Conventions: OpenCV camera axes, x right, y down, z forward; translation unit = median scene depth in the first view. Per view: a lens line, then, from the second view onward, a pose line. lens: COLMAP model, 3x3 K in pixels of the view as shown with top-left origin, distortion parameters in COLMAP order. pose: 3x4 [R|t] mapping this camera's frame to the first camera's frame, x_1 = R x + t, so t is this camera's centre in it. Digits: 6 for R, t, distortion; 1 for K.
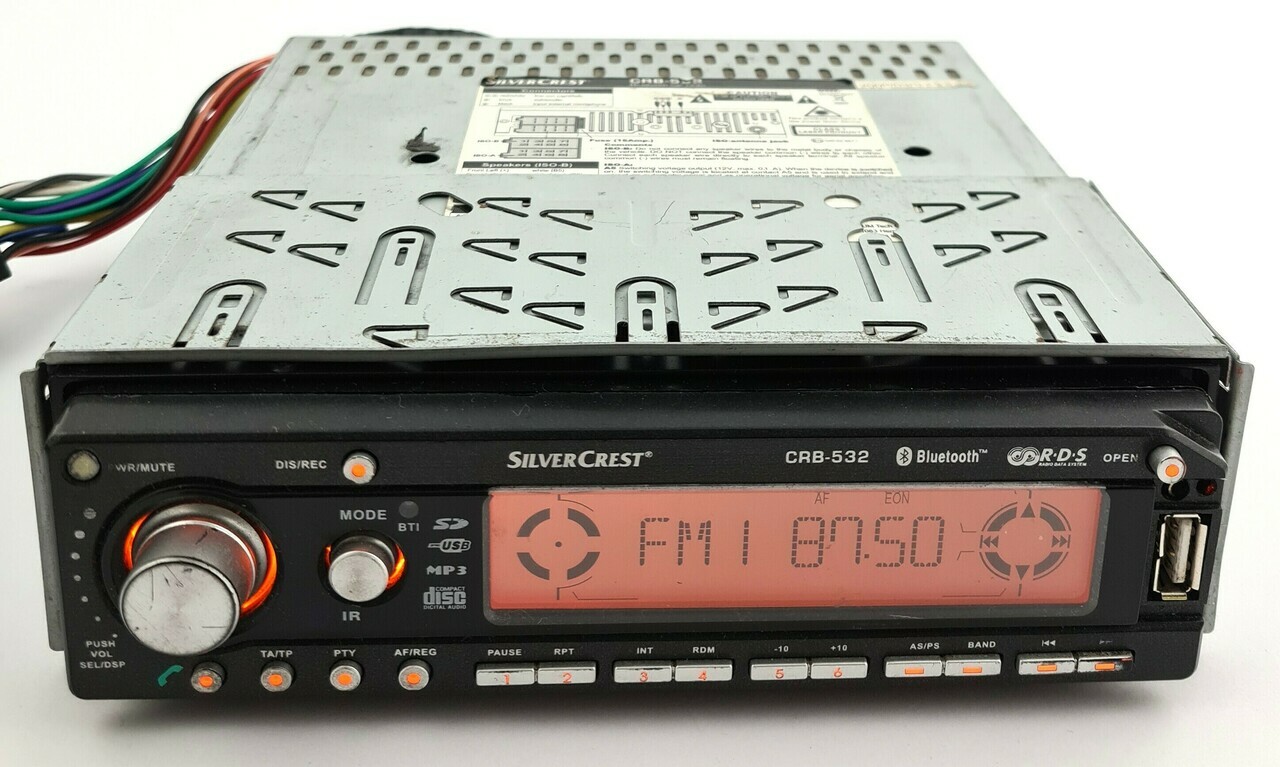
lens RADIAL K [[1256.6, 0, 644.9], [0, 1256.6, 353.3], [0, 0, 1]] dist [0.006276, 0.000000]
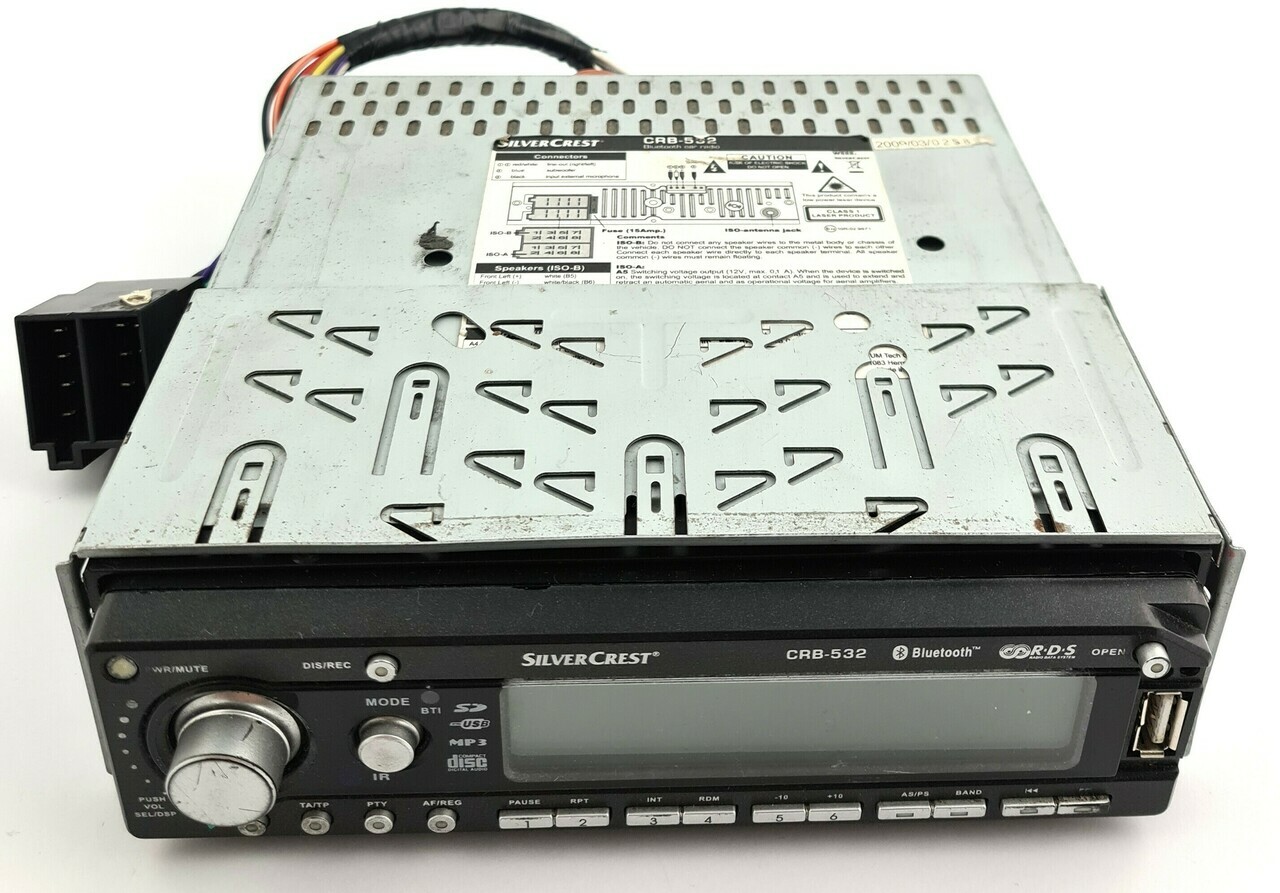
lens RADIAL K [[1210.1, 0, 651.4], [0, 1210.1, 409.2], [0, 0, 1]] dist [0.006196, 0.000000]
pose [[0.999864, -0.001569, -0.016423, 0.014747], [0.004476, 0.983929, 0.178506, -0.274038], [0.015879, -0.178555, 0.983802, 0.037922]]
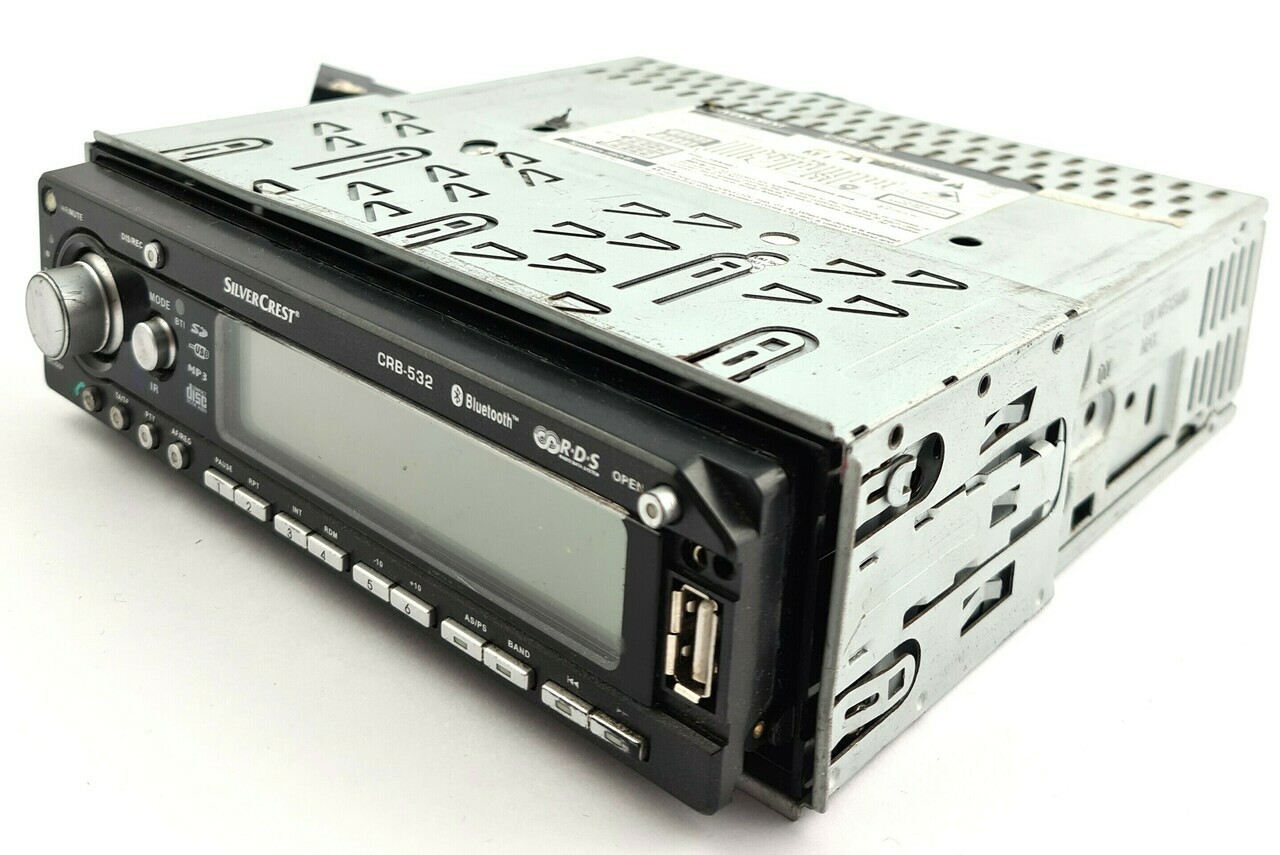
lens RADIAL K [[1194.5, 0, 643.3], [0, 1194.5, 423.9], [0, 0, 1]] dist [0.007002, 0.000000]
pose [[0.740045, 0.337794, -0.581574, 0.785987], [-0.382819, 0.922539, 0.048704, 0.002256], [0.552976, 0.186594, 0.812035, 0.307856]]
